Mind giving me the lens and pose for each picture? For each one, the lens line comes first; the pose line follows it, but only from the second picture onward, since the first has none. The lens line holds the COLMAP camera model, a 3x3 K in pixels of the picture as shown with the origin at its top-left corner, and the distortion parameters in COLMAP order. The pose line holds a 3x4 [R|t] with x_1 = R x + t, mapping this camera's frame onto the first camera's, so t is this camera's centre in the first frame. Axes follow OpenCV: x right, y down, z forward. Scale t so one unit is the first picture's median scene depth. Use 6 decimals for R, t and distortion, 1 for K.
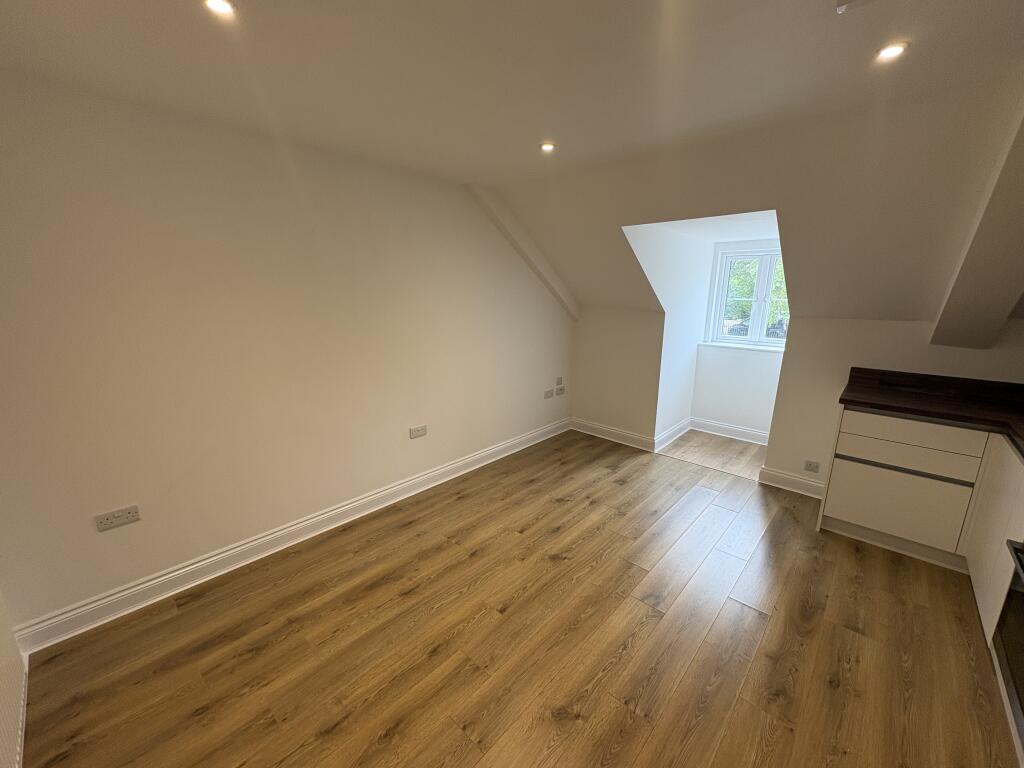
lens RADIAL K [[407.8, 0, 512.0], [0, 407.8, 384.0], [0, 0, 1]] dist [-0.001368, -0.000288]
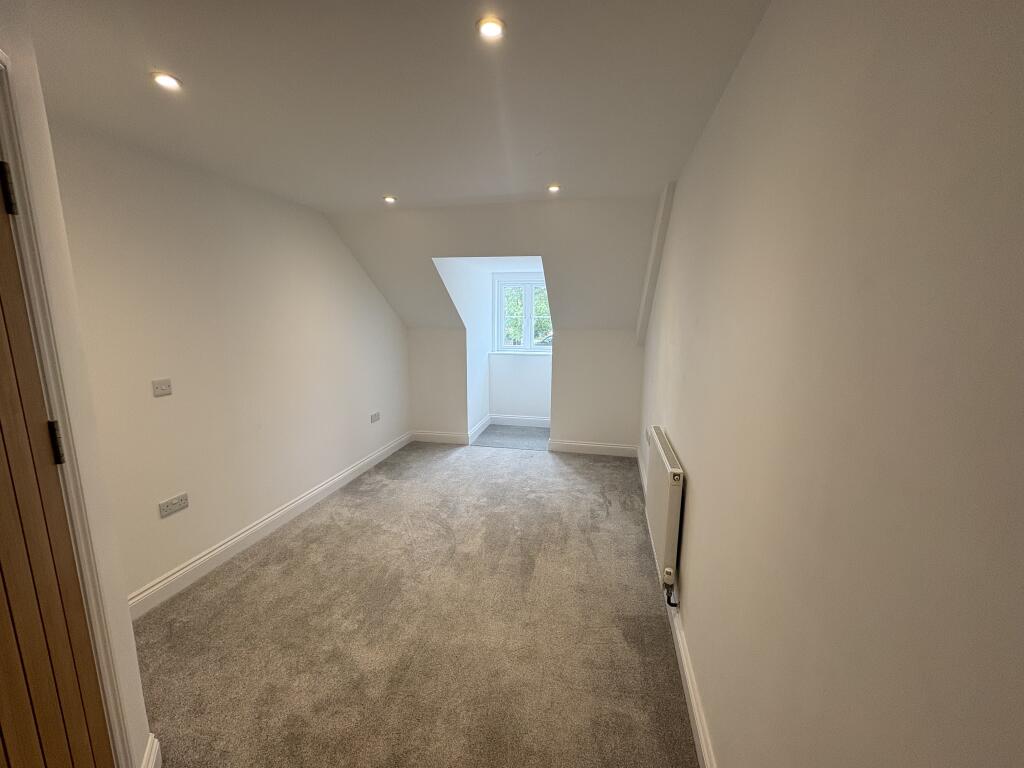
lens RADIAL K [[407.8, 0, 512.0], [0, 407.8, 384.0], [0, 0, 1]] dist [-0.001368, -0.000288]
pose [[0.865396, -0.087330, 0.493419, -0.174131], [0.105792, 0.994342, -0.009558, 0.022251], [-0.489793, 0.060472, 0.869739, -0.159069]]
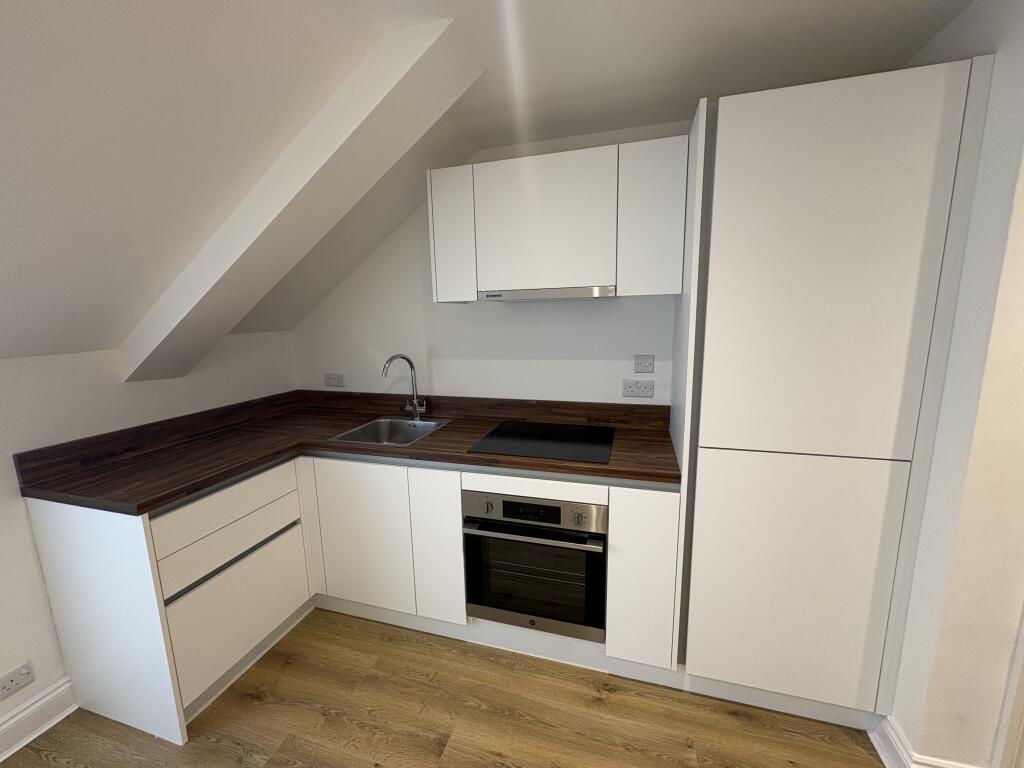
lens RADIAL K [[407.8, 0, 512.0], [0, 407.8, 384.0], [0, 0, 1]] dist [-0.001368, -0.000288]
pose [[-0.441766, -0.149299, 0.884620, 0.166428], [0.212724, 0.940502, 0.264961, -0.140277], [-0.871545, 0.305231, -0.383723, 0.724073]]
